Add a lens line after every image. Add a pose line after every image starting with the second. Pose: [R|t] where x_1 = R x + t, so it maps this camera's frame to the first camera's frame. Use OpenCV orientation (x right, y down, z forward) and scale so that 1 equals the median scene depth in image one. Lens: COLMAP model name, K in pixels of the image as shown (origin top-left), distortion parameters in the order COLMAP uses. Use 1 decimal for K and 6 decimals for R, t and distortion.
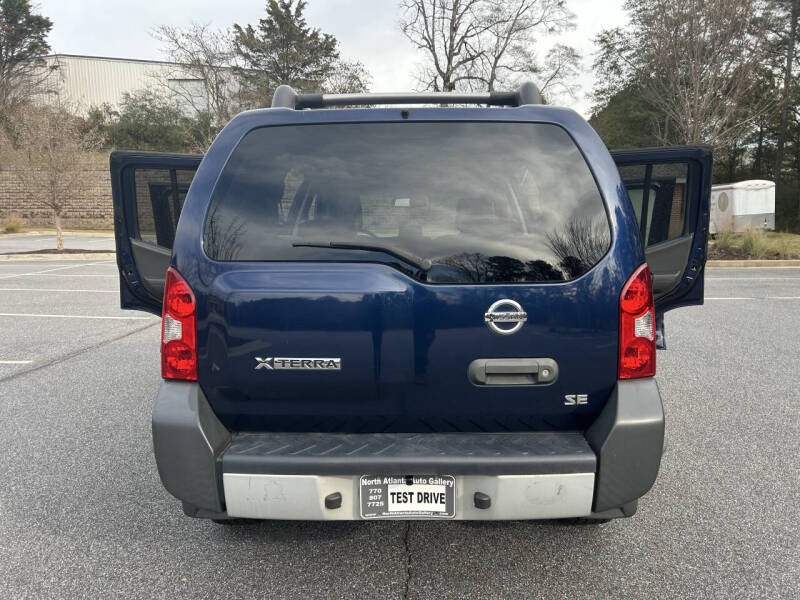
lens RADIAL K [[595.3, 0, 397.4], [0, 595.3, 297.6], [0, 0, 1]] dist [0.045594, -0.048120]
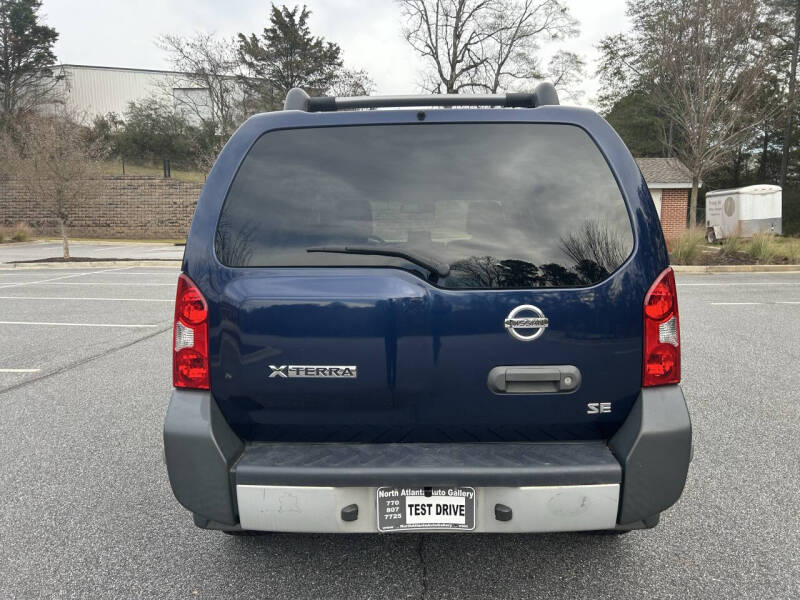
lens RADIAL K [[595.5, 0, 397.1], [0, 595.5, 300.1], [0, 0, 1]] dist [0.038357, -0.038545]
pose [[0.999961, -0.004395, -0.007699, -0.002789], [0.004339, 0.999963, -0.007376, 0.000204], [0.007731, 0.007342, 0.999943, 0.003581]]
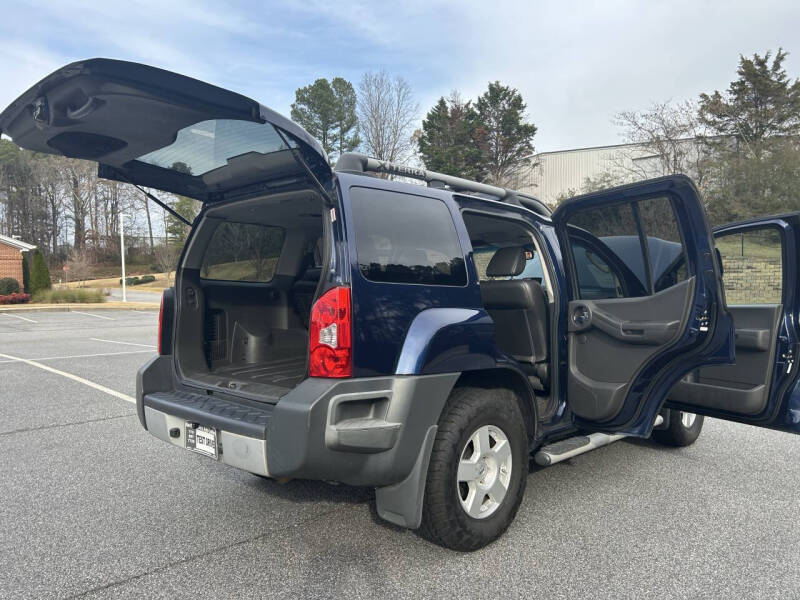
lens RADIAL K [[592.3, 0, 396.8], [0, 592.3, 301.8], [0, 0, 1]] dist [0.041215, -0.040482]
pose [[0.733227, 0.015060, -0.679817, 0.184070], [-0.093972, 0.992406, -0.079371, 0.008438], [0.673459, 0.122081, 0.729074, 0.026445]]
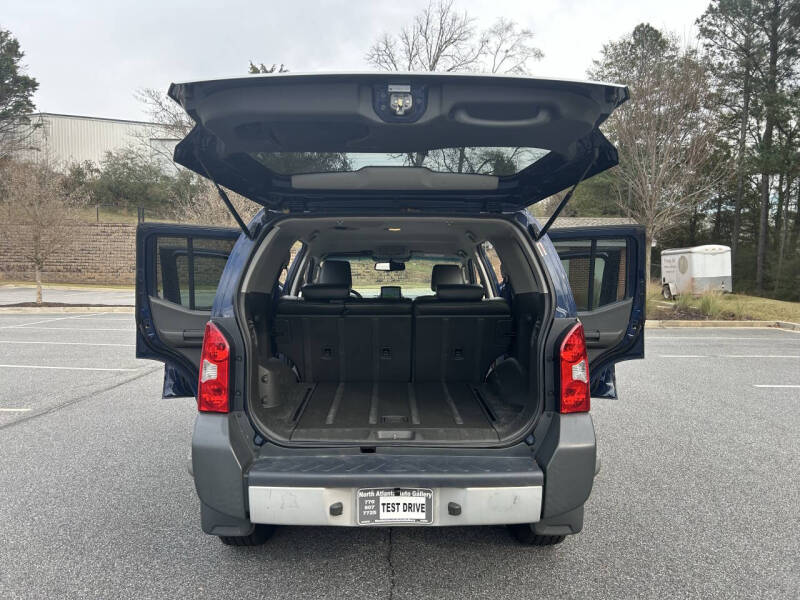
lens RADIAL K [[596.5, 0, 386.3], [0, 596.5, 300.8], [0, 0, 1]] dist [0.010632, 0.000693]
pose [[0.999604, 0.011389, 0.025739, -0.005192], [-0.009057, 0.995994, -0.088958, 0.001965], [-0.026649, 0.088689, 0.995703, -0.037959]]
